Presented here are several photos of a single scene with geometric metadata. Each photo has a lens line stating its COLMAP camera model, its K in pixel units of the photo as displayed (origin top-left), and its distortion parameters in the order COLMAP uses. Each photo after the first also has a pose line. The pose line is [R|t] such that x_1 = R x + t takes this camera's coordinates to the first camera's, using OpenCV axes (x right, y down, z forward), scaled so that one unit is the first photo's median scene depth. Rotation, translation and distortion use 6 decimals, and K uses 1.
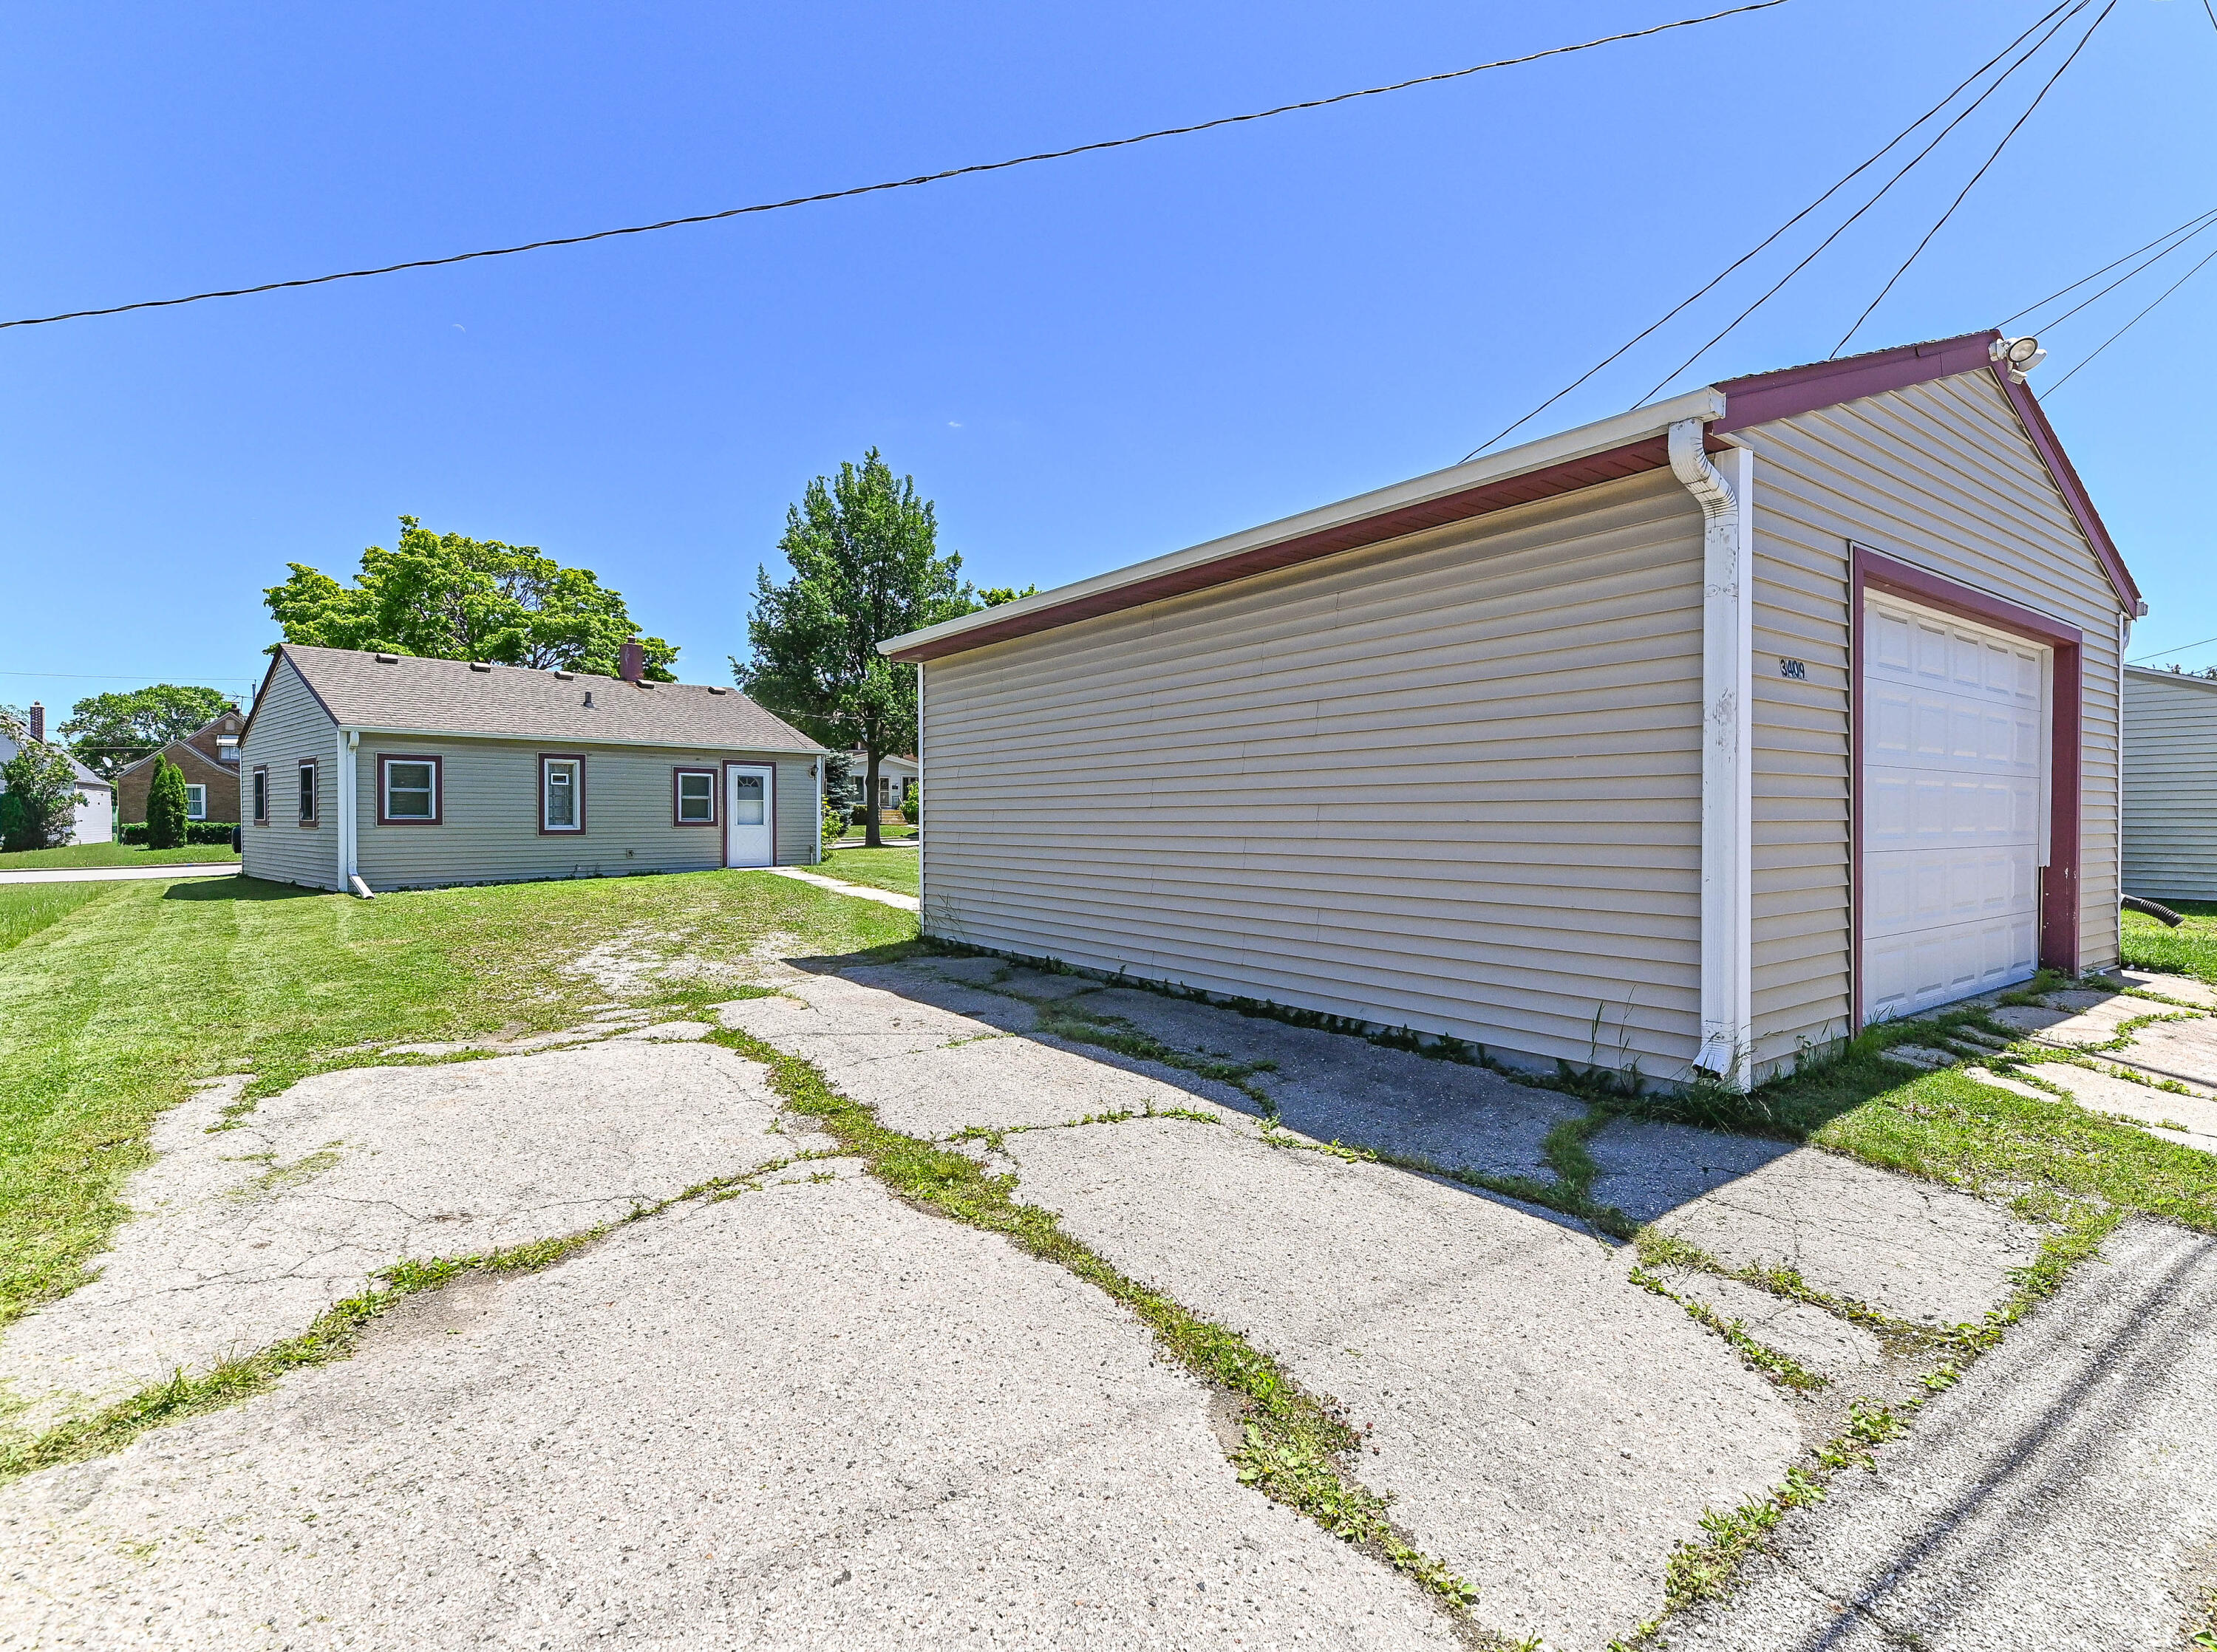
lens RADIAL K [[1054.1, 0, 1108.5], [0, 1054.1, 826.0], [0, 0, 1]] dist [0.000532, -0.000199]
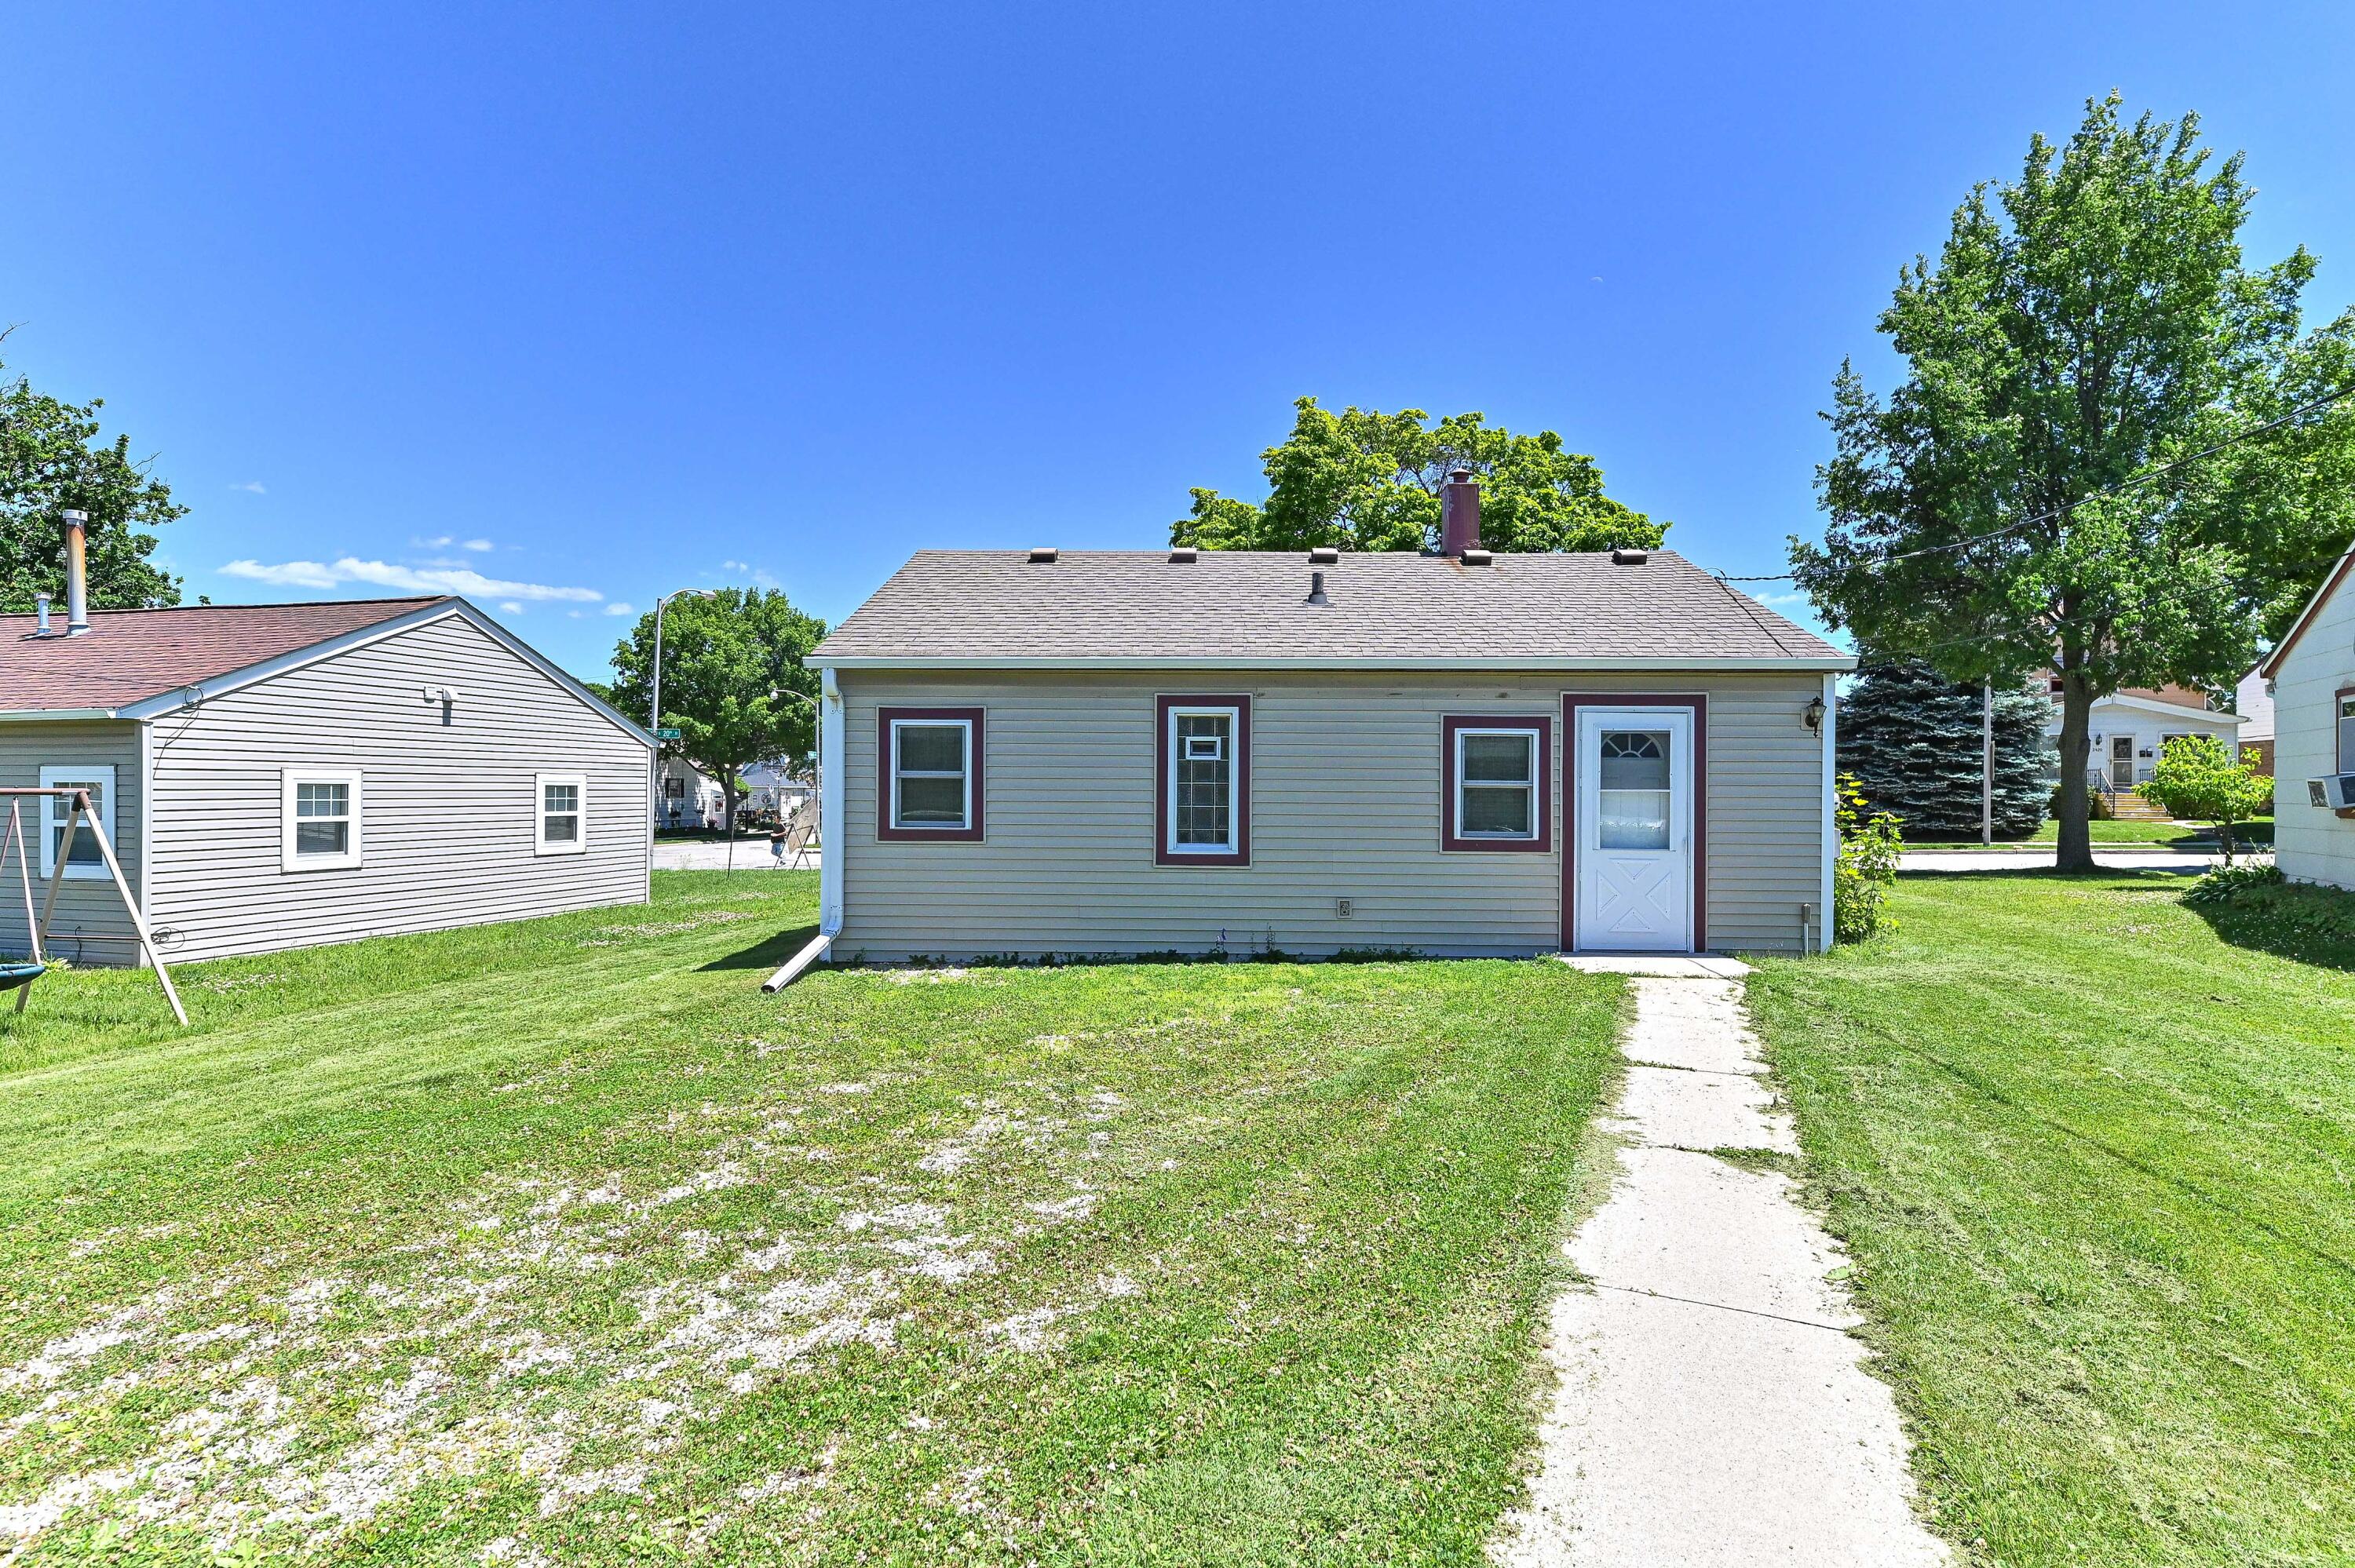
lens RADIAL K [[1235.3, 0, 1177.5], [0, 1235.3, 784.0], [0, 0, 1]] dist [0.023809, -0.022472]
pose [[0.638107, -0.000843, -0.769947, -0.082542], [-0.013286, 0.999838, -0.012105, -0.018924], [0.769833, 0.017953, 0.637993, 0.564012]]
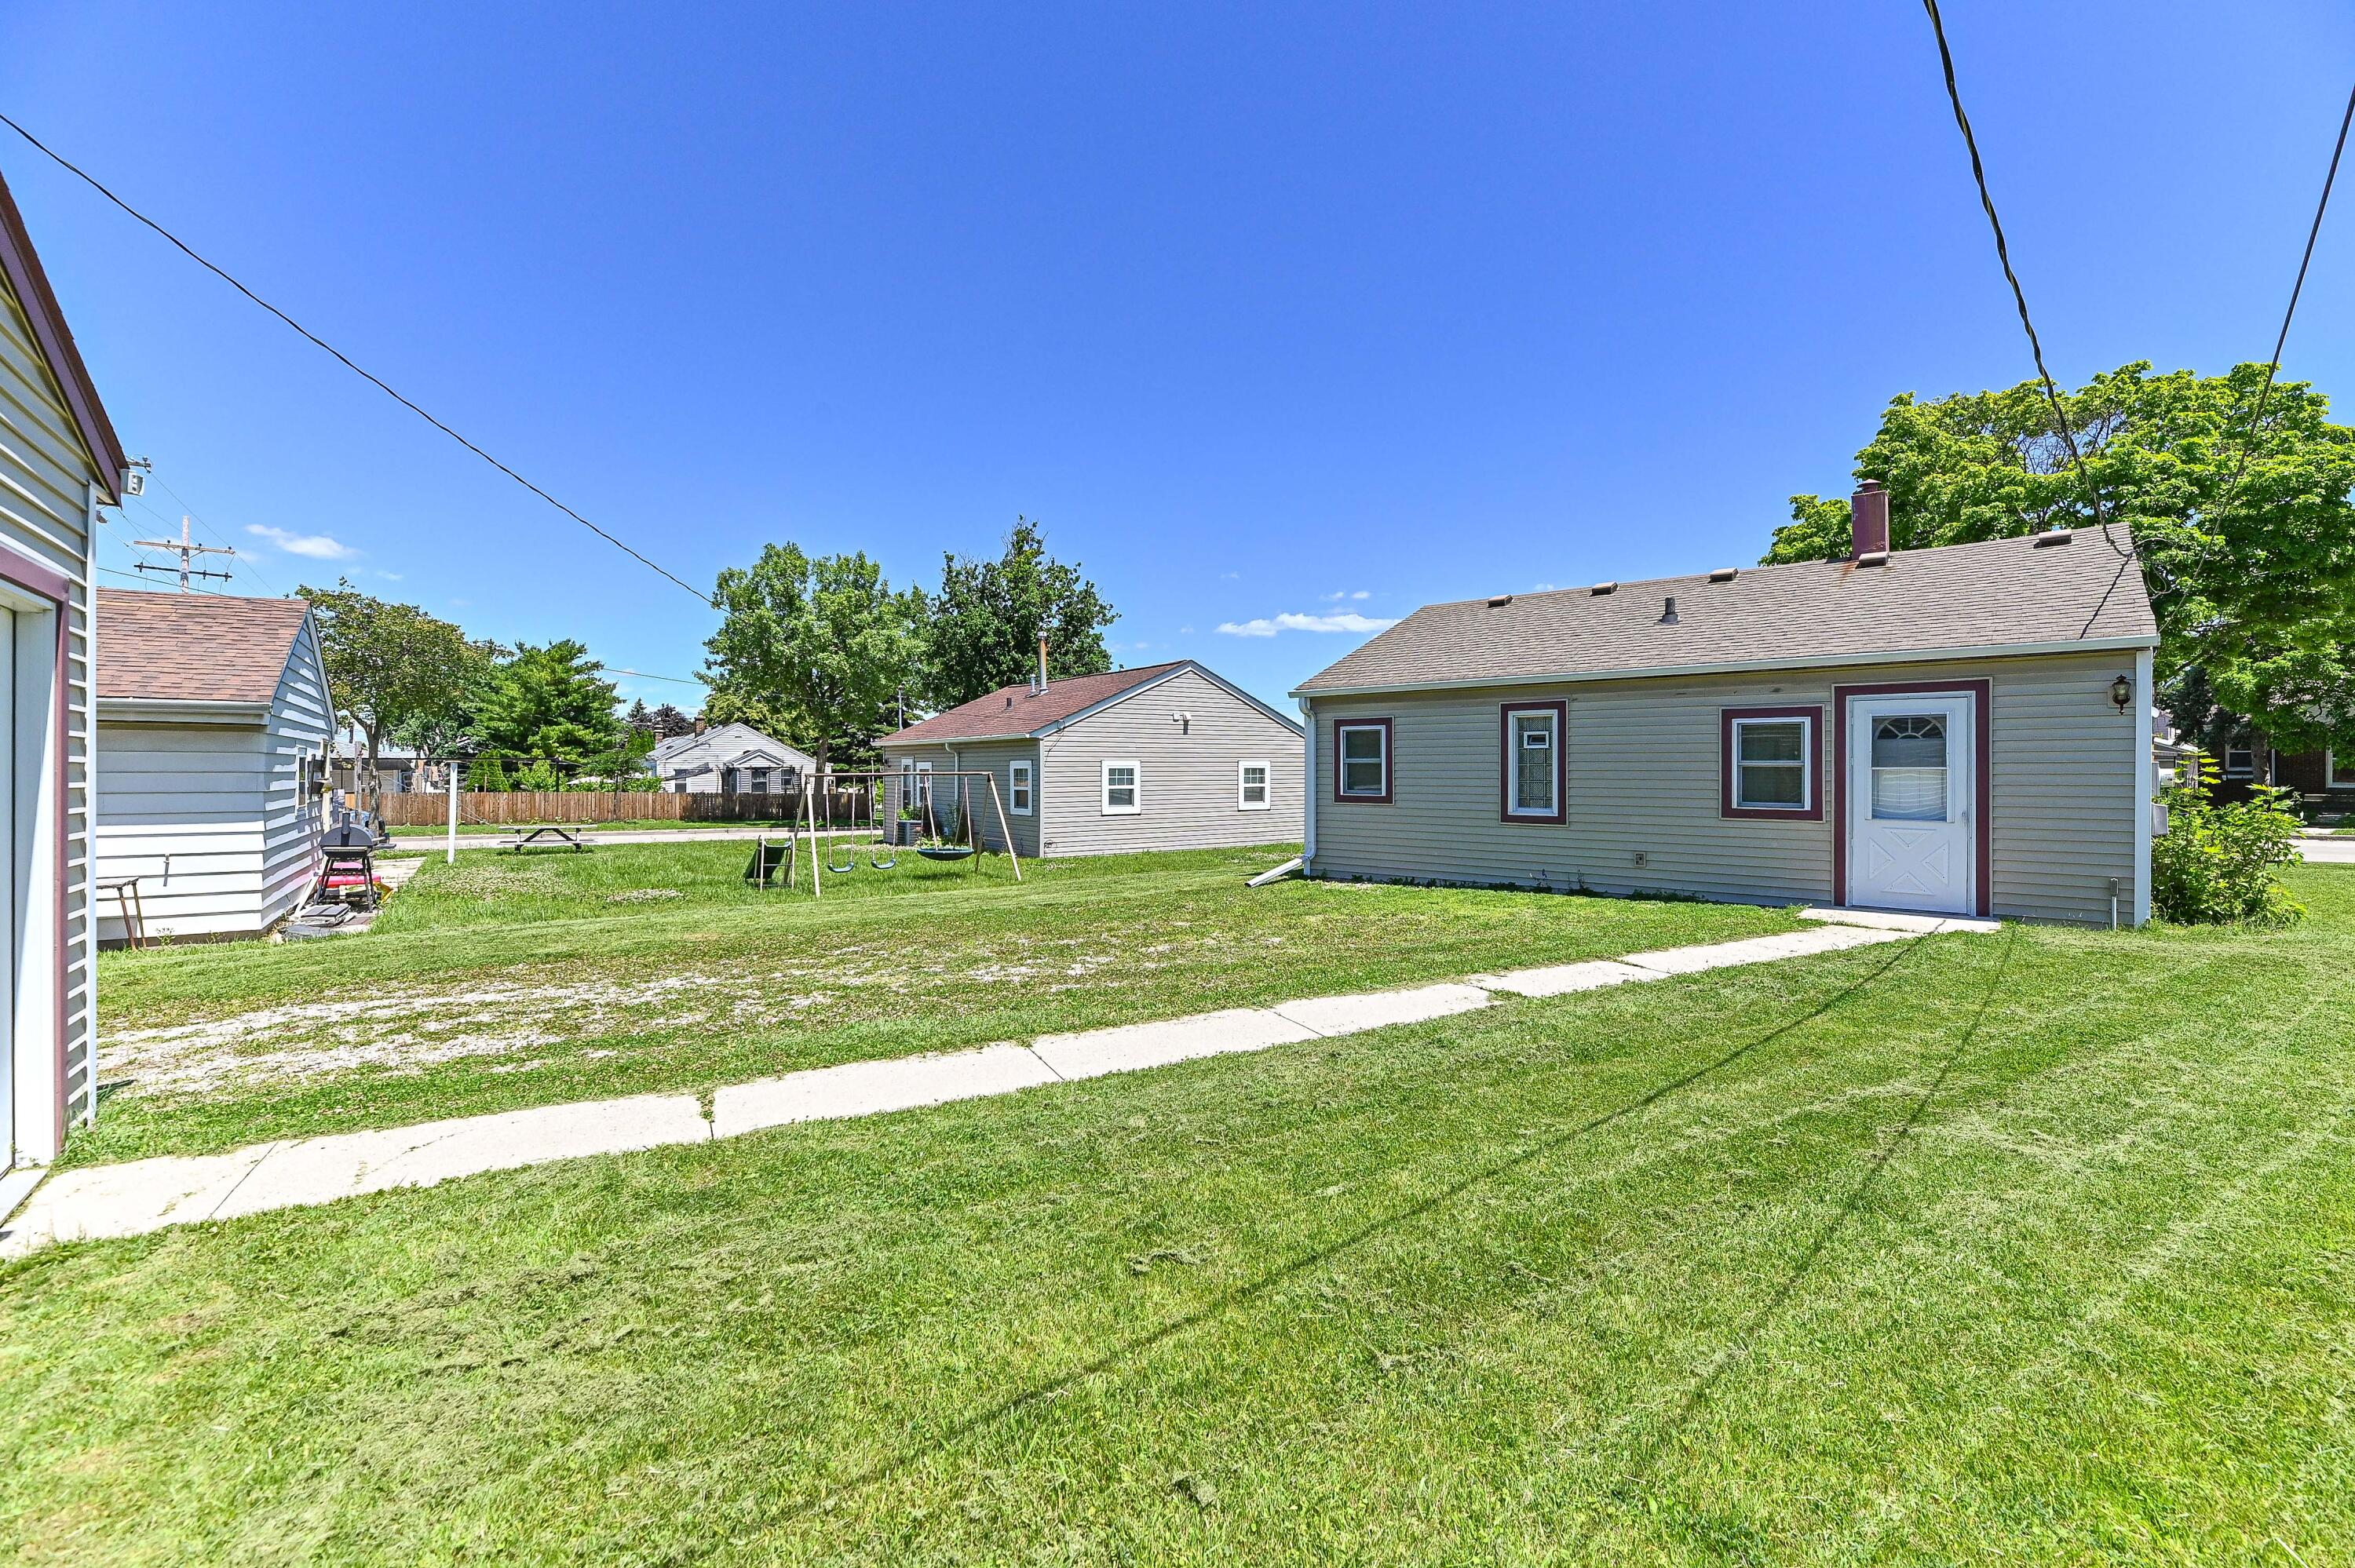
lens RADIAL K [[991.2, 0, 1177.5], [0, 991.2, 784.0], [0, 0, 1]] dist [0.001728, 0.000103]
pose [[-0.004225, 0.016118, -0.999861, 0.101979], [-0.009321, 0.999826, 0.016157, -0.021822], [0.999948, 0.009387, -0.004074, 0.692344]]
